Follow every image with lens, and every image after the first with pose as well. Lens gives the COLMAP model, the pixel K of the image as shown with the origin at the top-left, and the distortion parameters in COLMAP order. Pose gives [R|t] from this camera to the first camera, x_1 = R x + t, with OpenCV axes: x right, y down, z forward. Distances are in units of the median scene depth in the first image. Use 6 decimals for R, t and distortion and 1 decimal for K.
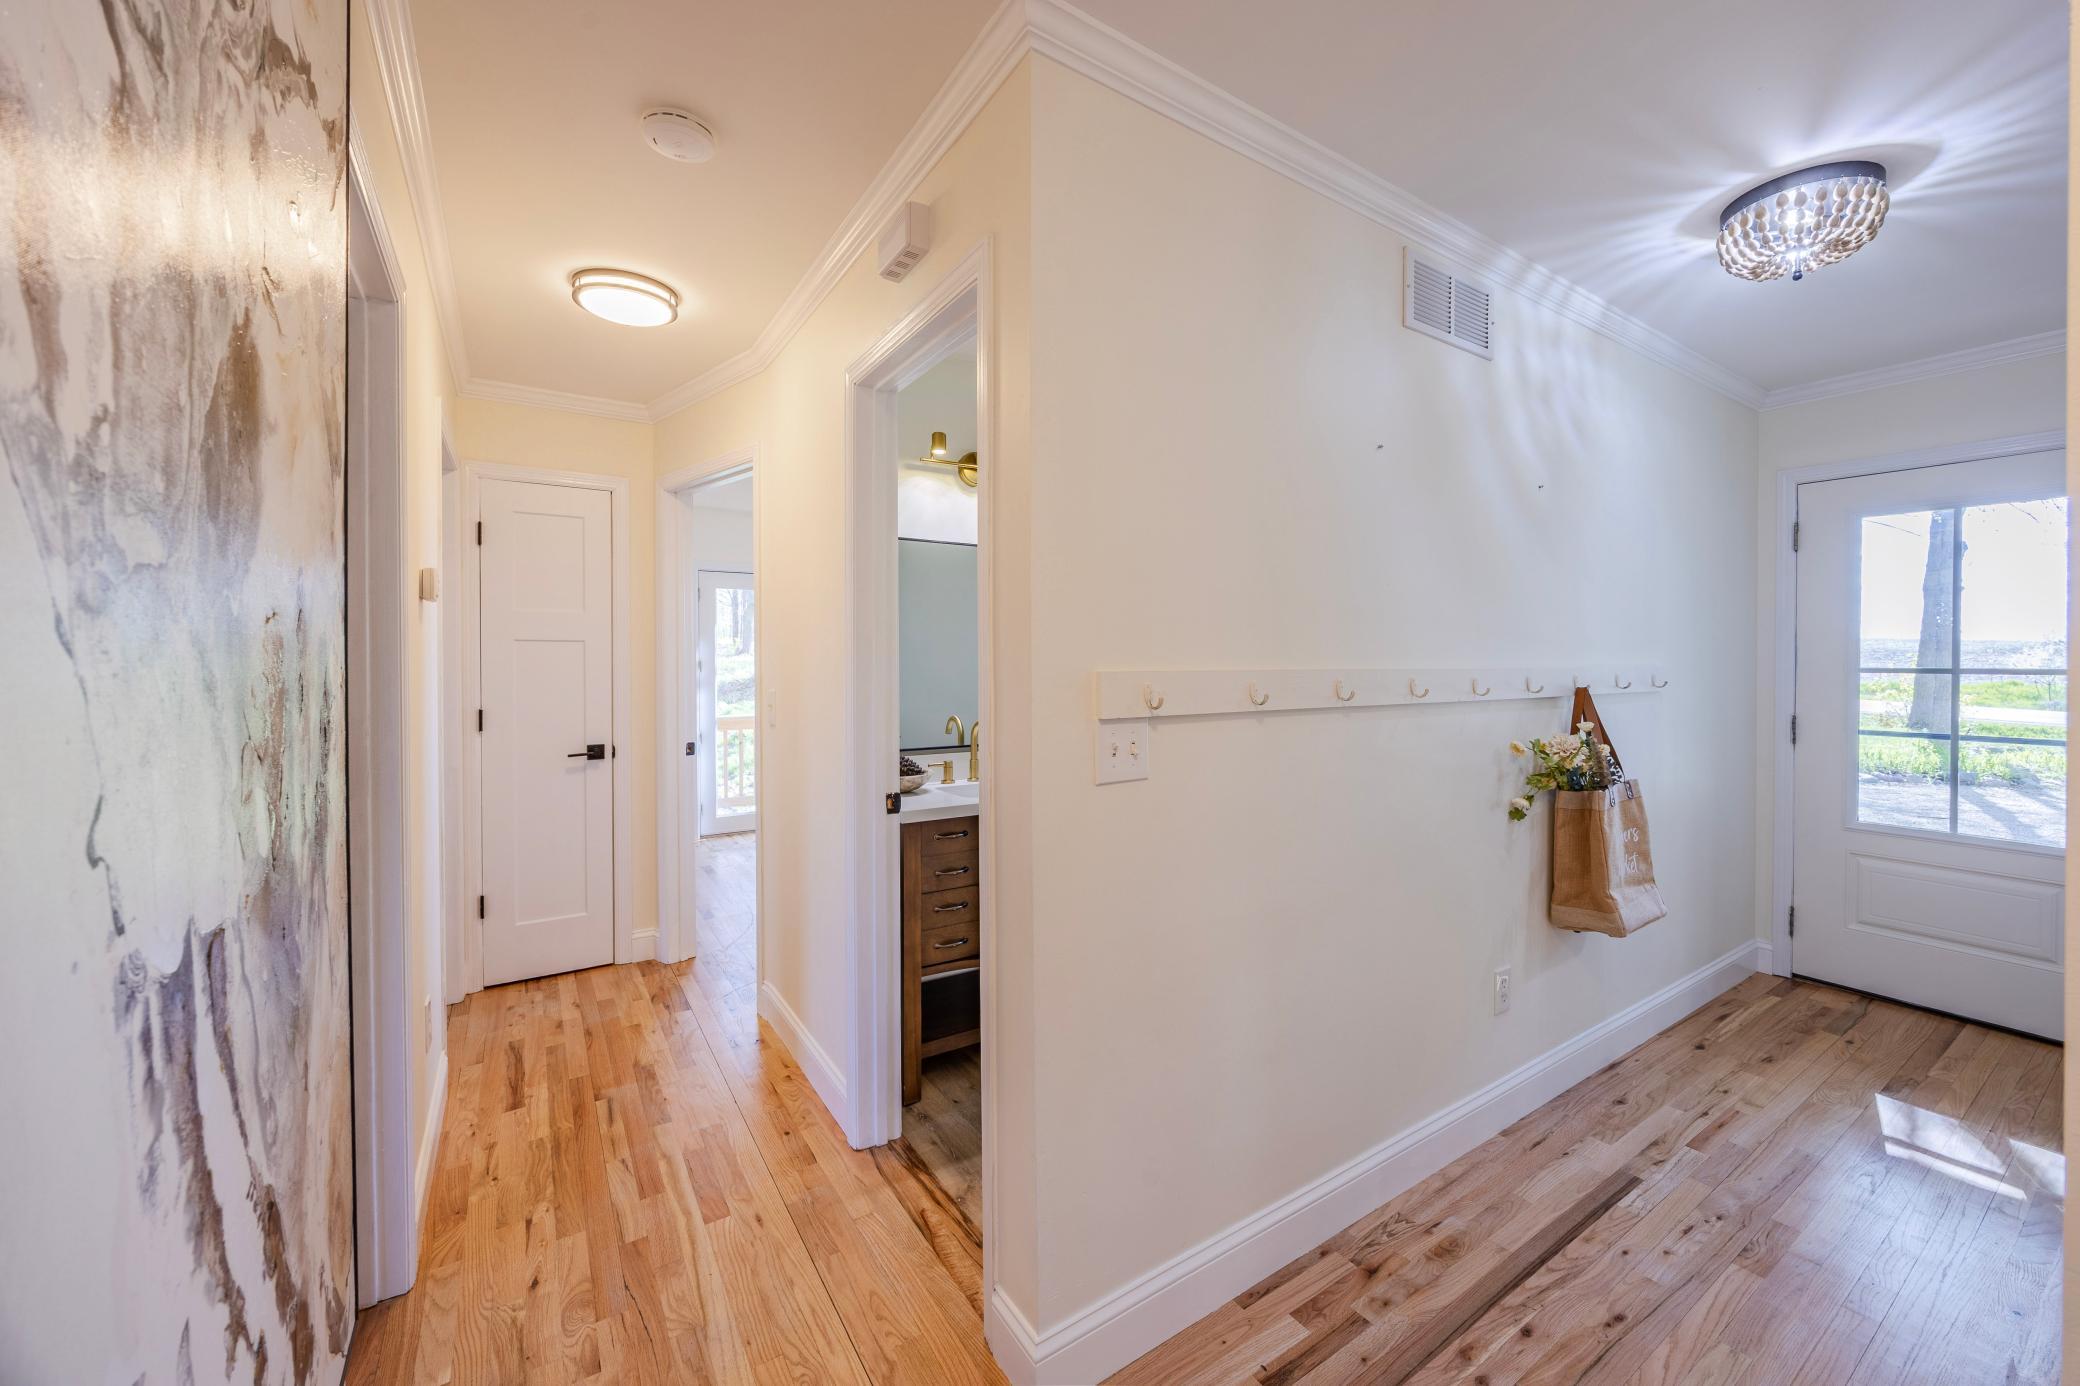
lens RADIAL K [[788.3, 0, 1039.6], [0, 788.3, 677.9], [0, 0, 1]] dist [-0.000976, -0.000046]
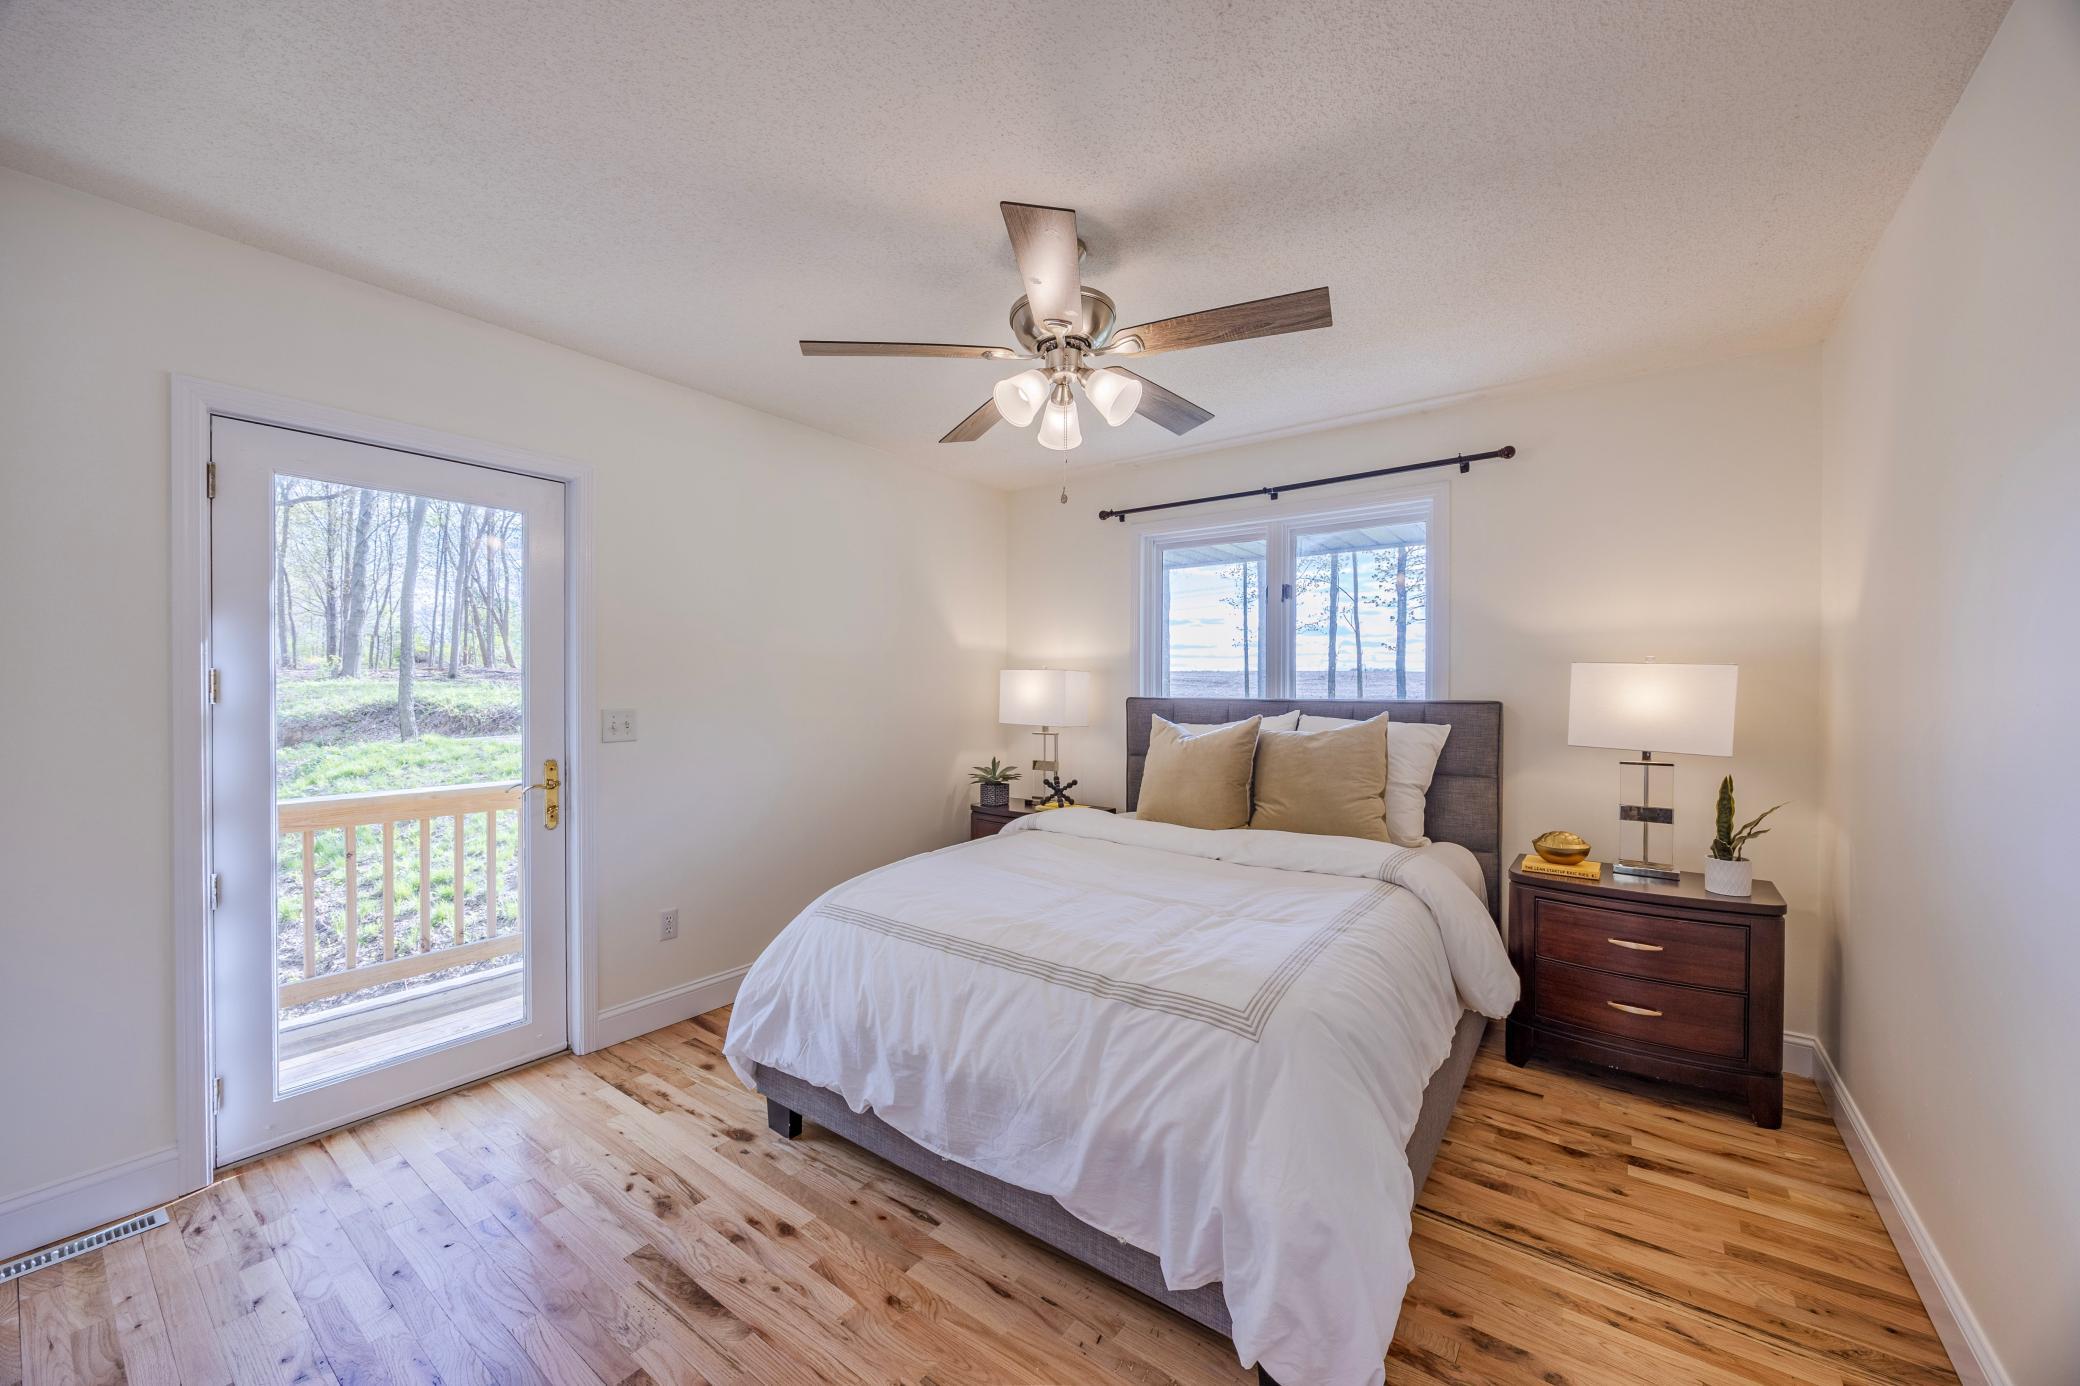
lens RADIAL K [[788.3, 0, 1043.5], [0, 788.3, 696.4], [0, 0, 1]] dist [-0.000976, -0.000046]
pose [[0.933392, -0.003268, 0.358843, -0.206535], [0.006790, 0.999940, -0.008555, -0.005364], [-0.358794, 0.010422, 0.933359, 0.526817]]
